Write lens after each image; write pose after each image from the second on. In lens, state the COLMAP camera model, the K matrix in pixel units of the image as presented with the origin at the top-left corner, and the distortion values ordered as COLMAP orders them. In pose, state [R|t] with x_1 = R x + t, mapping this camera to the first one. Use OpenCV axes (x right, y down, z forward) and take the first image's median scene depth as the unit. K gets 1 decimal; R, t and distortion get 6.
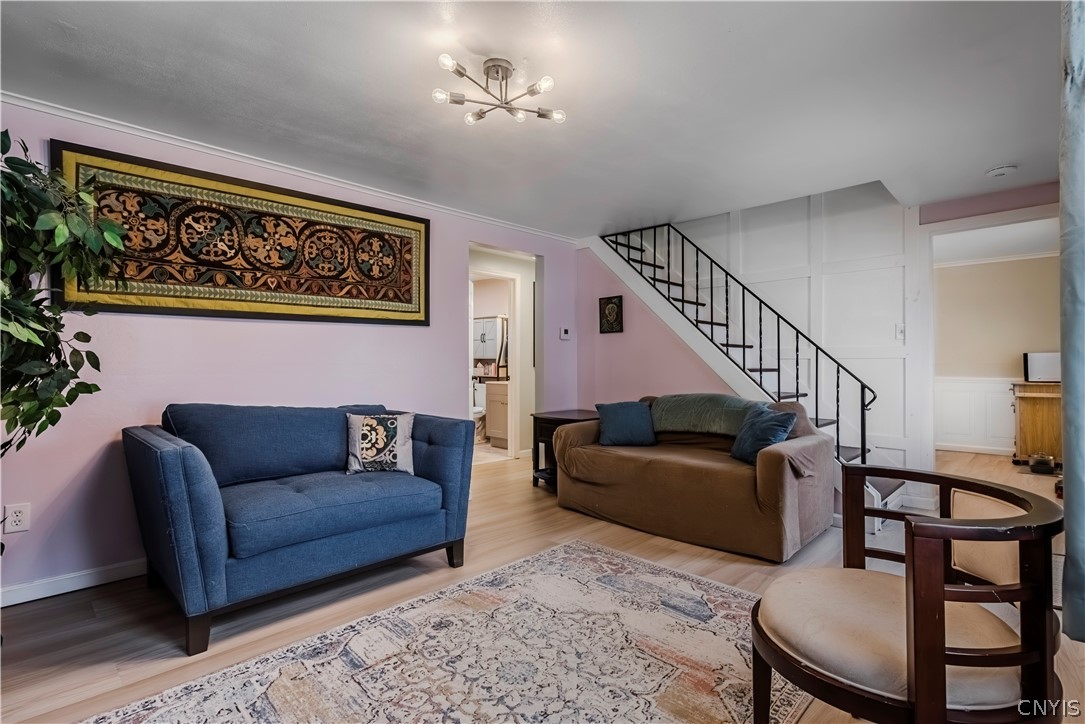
lens RADIAL K [[518.2, 0, 543.0], [0, 518.2, 357.5], [0, 0, 1]] dist [-0.000854, 0.000458]
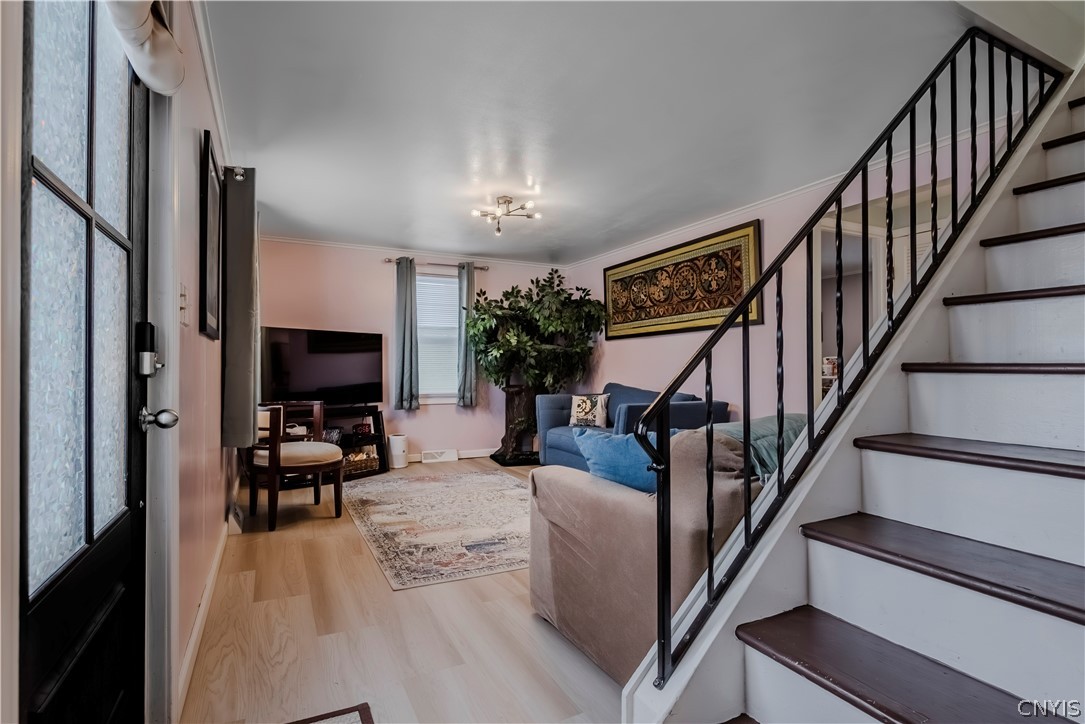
lens RADIAL K [[518.2, 0, 538.2], [0, 518.2, 364.6], [0, 0, 1]] dist [-0.000854, 0.000458]
pose [[-0.309402, -0.010279, -0.950876, 1.069127], [0.005654, 0.999904, -0.012649, 0.034485], [0.950915, -0.009290, -0.309314, 1.108052]]
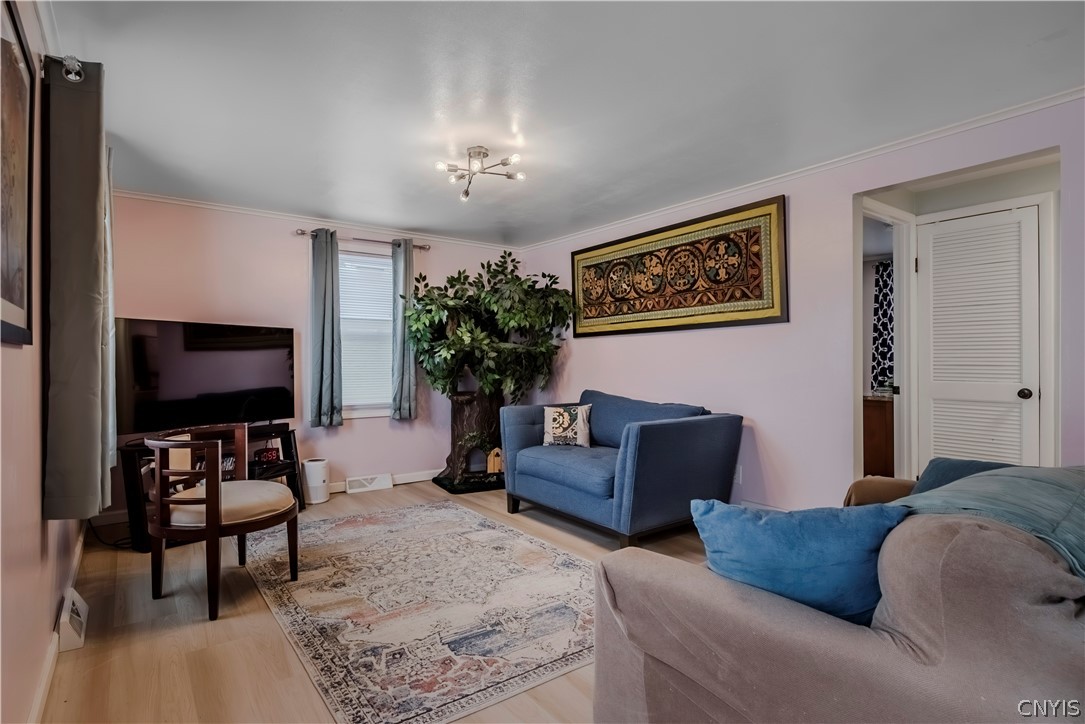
lens RADIAL K [[543.8, 0, 537.6], [0, 543.8, 362.6], [0, 0, 1]] dist [-0.001209, -0.001715]
pose [[-0.149104, -0.001261, -0.988821, 0.867264], [0.009049, 0.999956, -0.002639, 0.003932], [0.988780, -0.009341, -0.149086, 0.904503]]
